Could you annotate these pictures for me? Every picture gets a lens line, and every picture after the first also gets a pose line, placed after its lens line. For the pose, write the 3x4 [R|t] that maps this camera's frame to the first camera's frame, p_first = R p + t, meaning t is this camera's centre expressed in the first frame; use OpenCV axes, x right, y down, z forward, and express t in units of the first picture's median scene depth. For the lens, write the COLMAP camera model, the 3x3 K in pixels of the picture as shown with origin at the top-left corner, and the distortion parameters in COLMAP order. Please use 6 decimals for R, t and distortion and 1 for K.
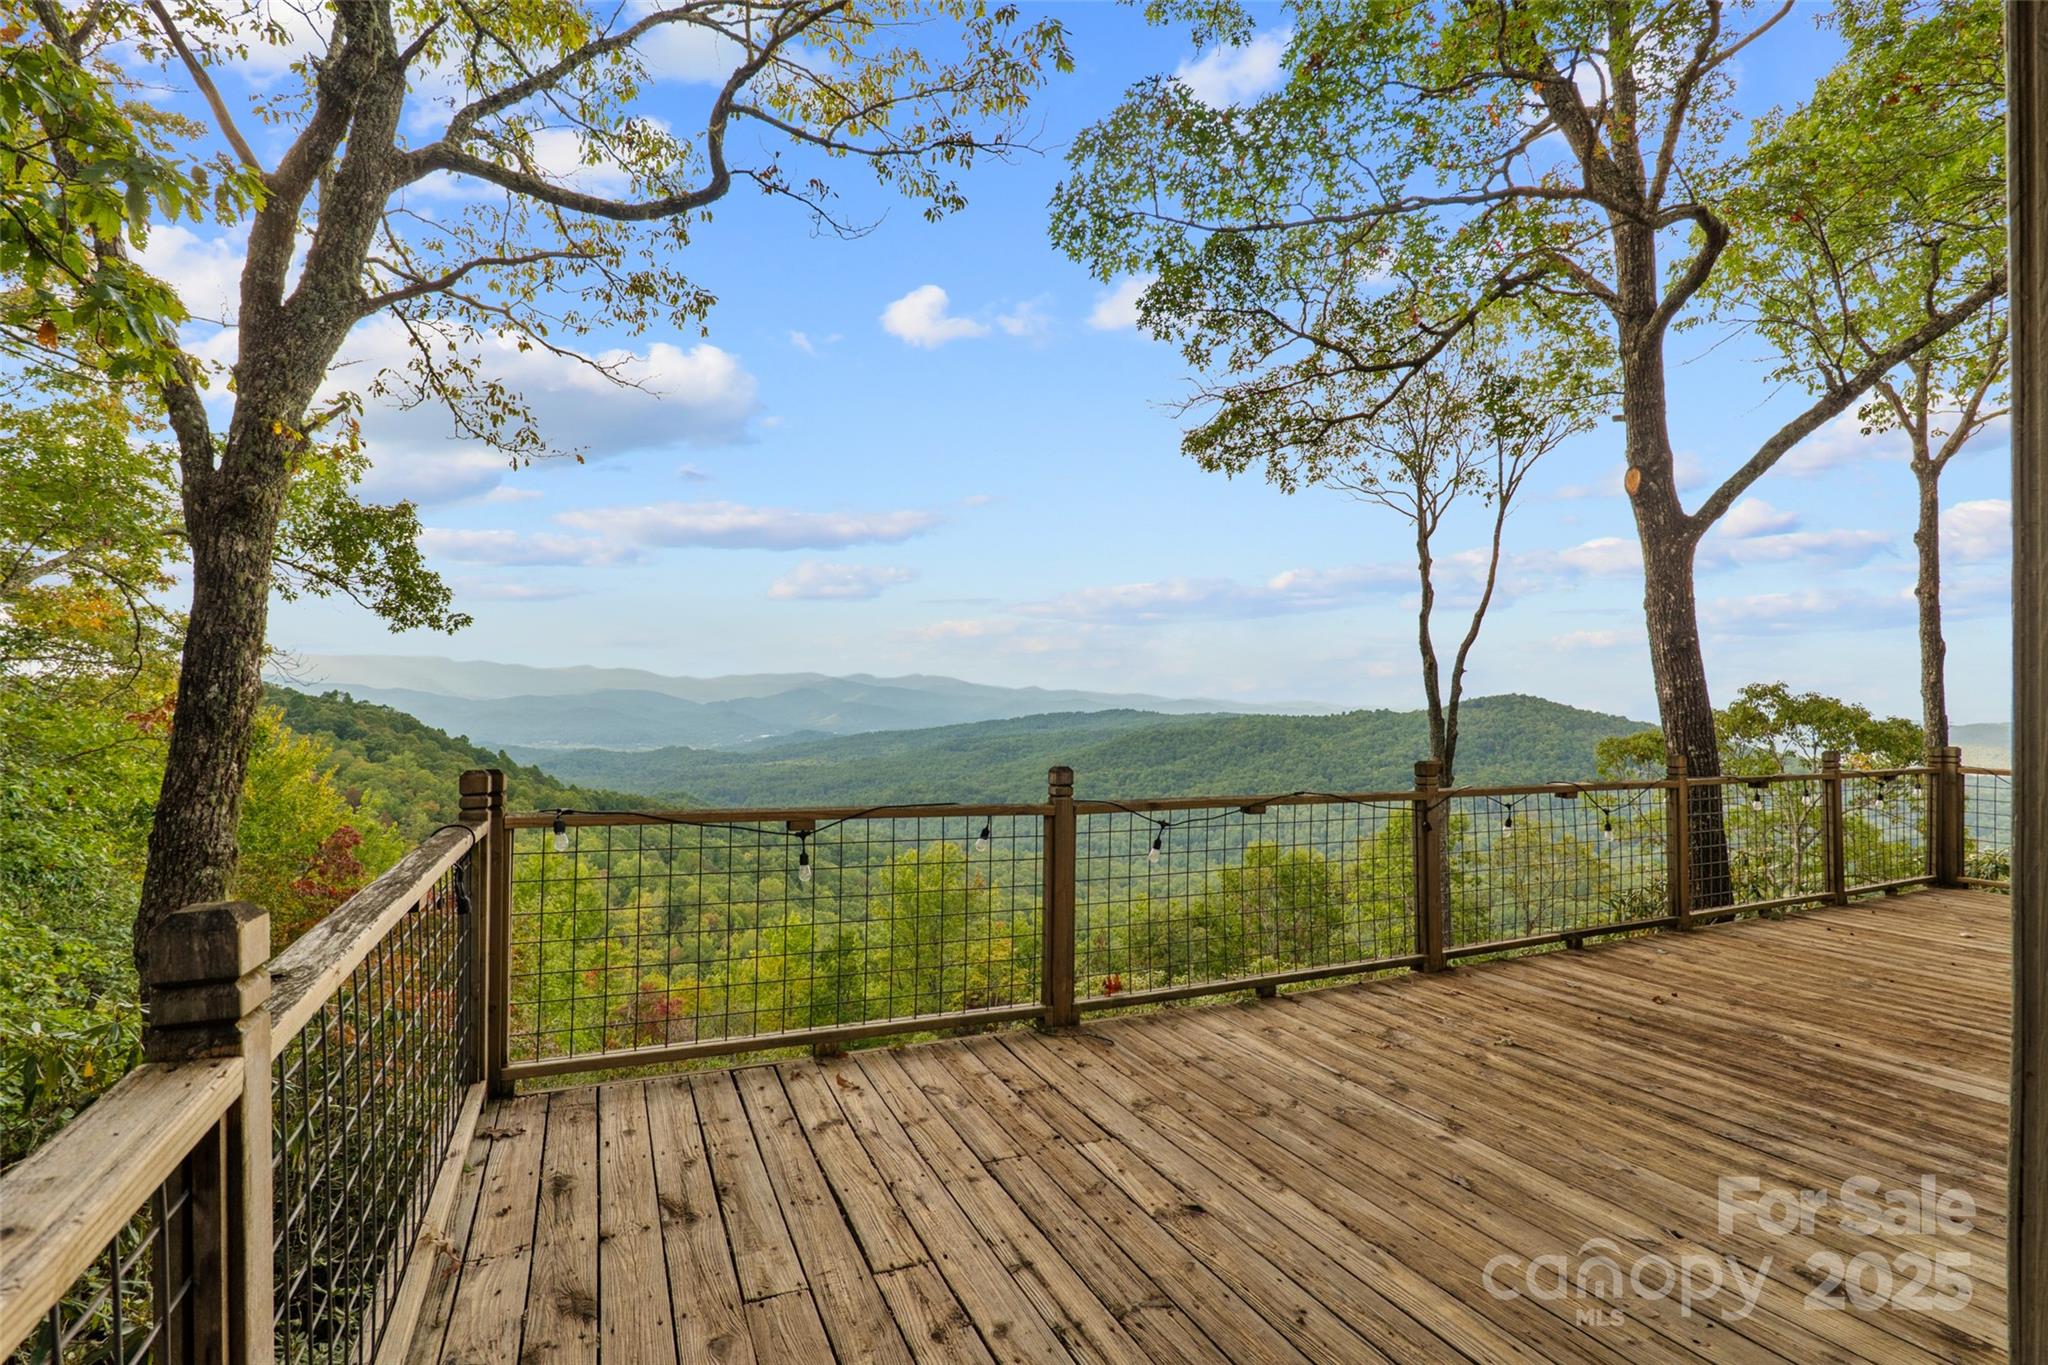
lens RADIAL K [[962.4, 0, 1027.4], [0, 962.4, 691.0], [0, 0, 1]] dist [-0.012907, 0.000151]
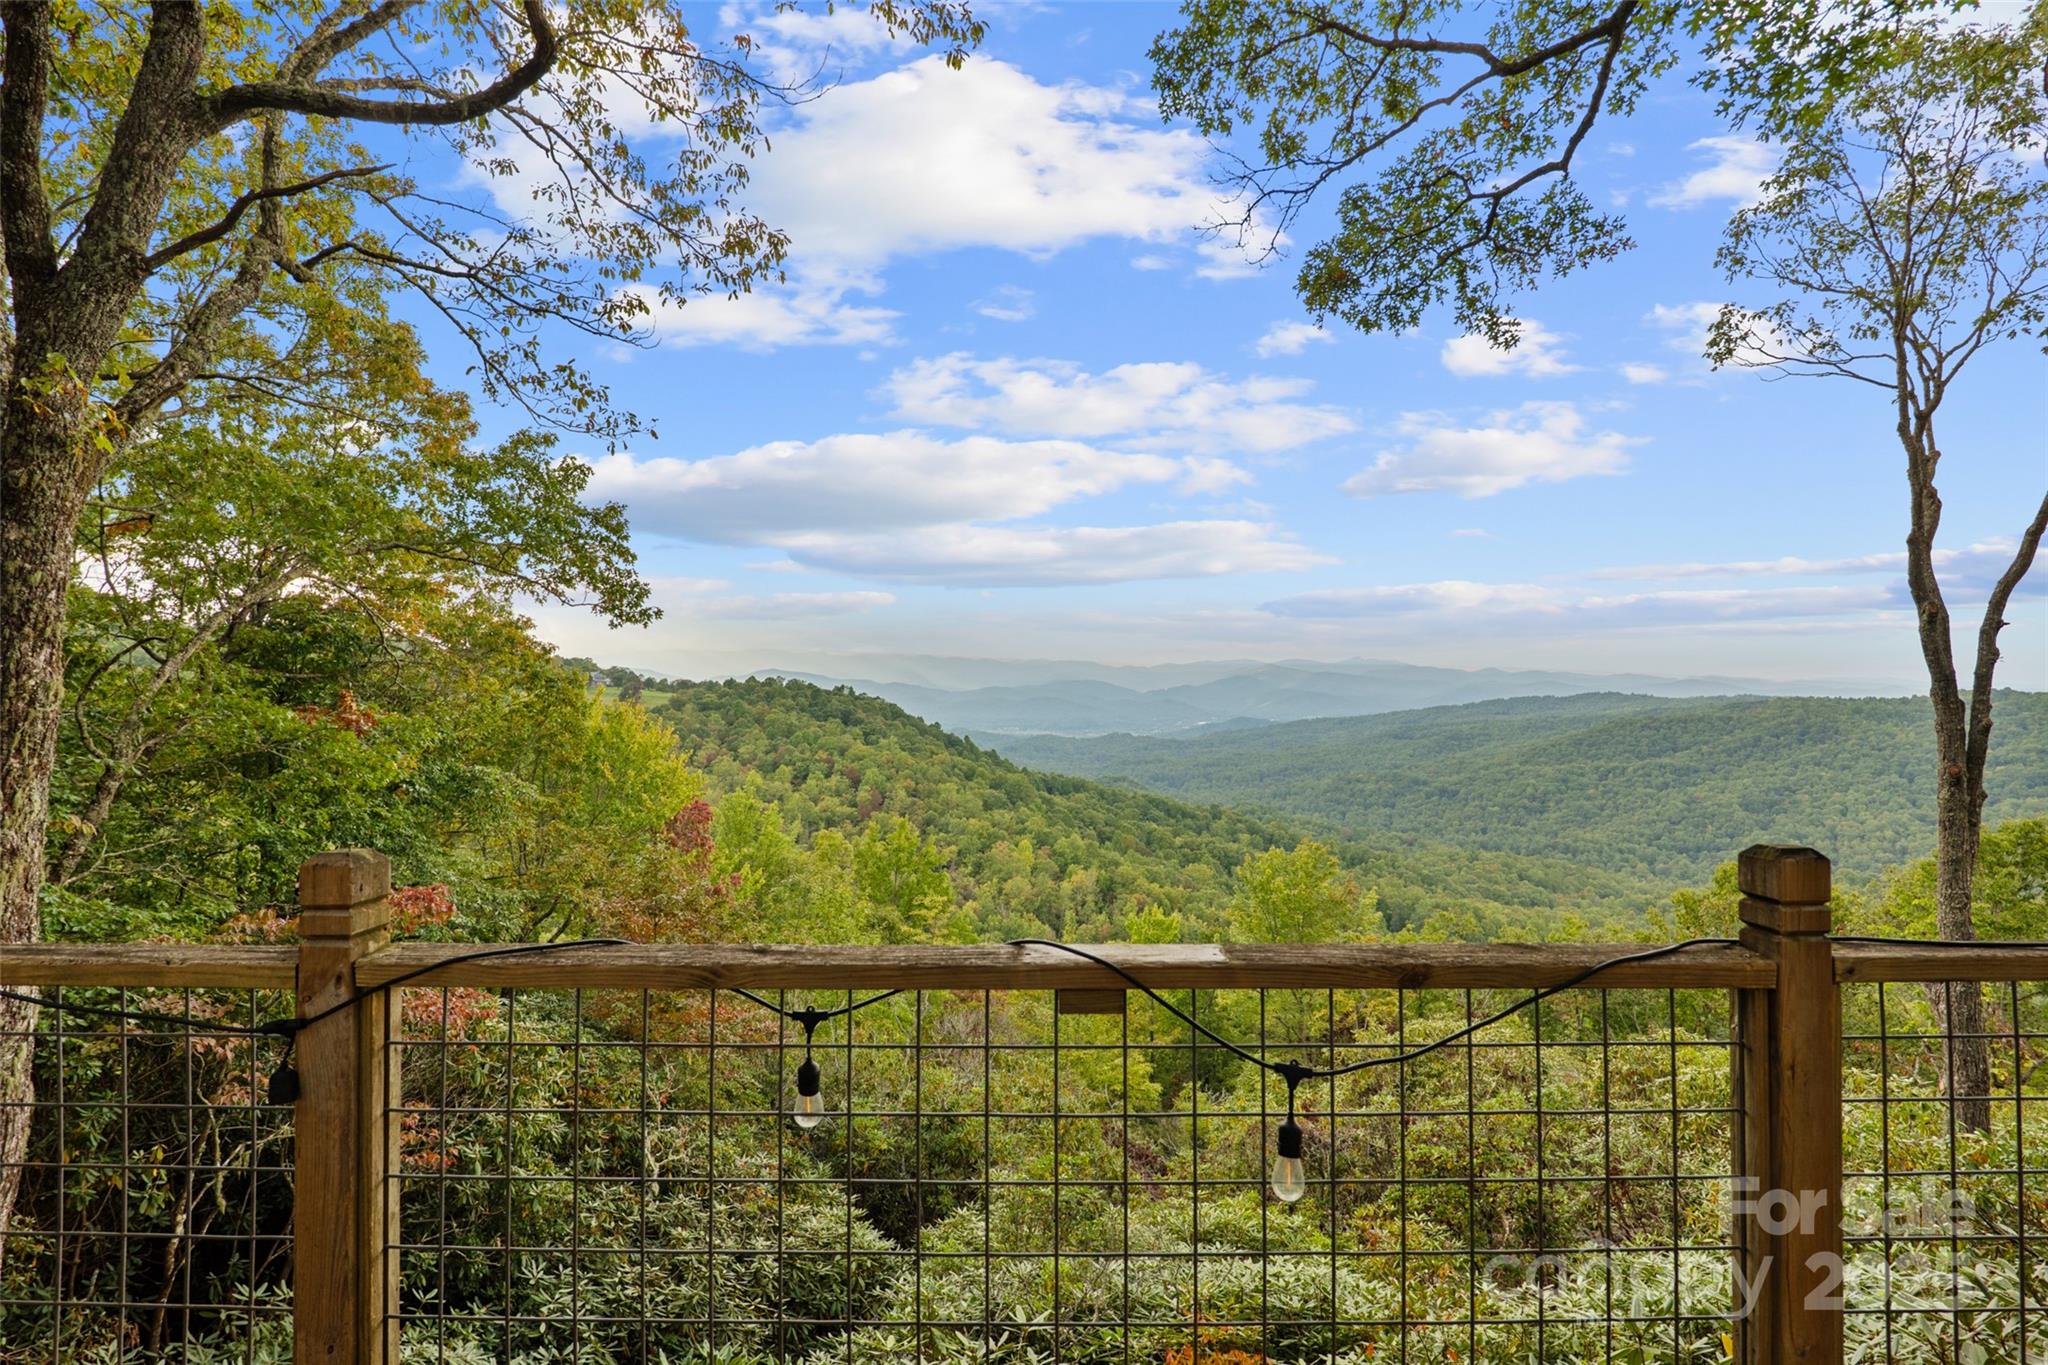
lens RADIAL K [[962.4, 0, 1023.5], [0, 962.4, 685.9], [0, 0, 1]] dist [-0.012907, 0.000151]
pose [[0.900395, -0.015105, -0.434810, 0.150955], [0.018672, 0.999818, 0.003933, 0.005061], [0.434672, -0.011660, 0.900513, 0.172394]]
